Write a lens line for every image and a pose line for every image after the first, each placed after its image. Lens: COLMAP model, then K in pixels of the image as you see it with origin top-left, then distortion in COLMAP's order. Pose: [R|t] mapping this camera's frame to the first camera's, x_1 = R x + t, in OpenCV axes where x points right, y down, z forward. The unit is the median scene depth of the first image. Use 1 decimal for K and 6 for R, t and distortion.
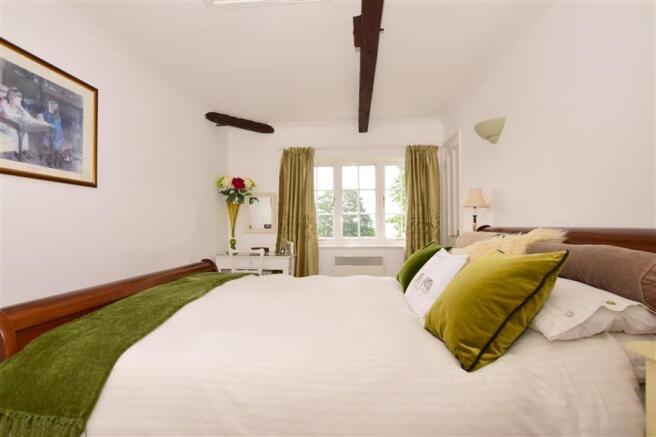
lens RADIAL K [[320.1, 0, 331.1], [0, 320.1, 221.4], [0, 0, 1]] dist [-0.027603, 0.000478]
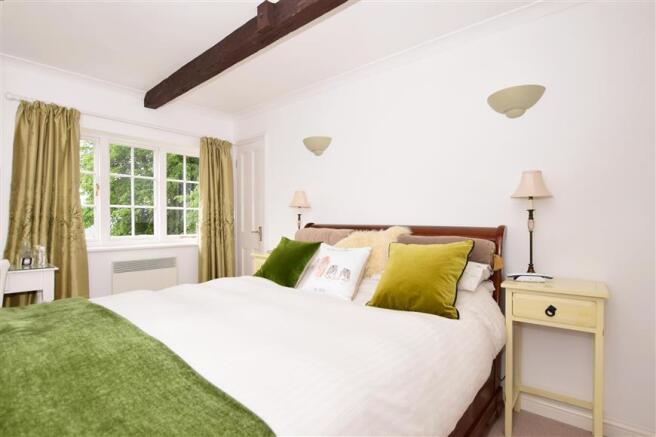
lens RADIAL K [[320.1, 0, 331.1], [0, 320.1, 221.4], [0, 0, 1]] dist [-0.027603, 0.000478]
pose [[0.593732, 0.005713, 0.804643, -0.291751], [-0.018514, 0.999807, 0.006562, -0.001620], [-0.804450, -0.018793, 0.593723, 0.145411]]
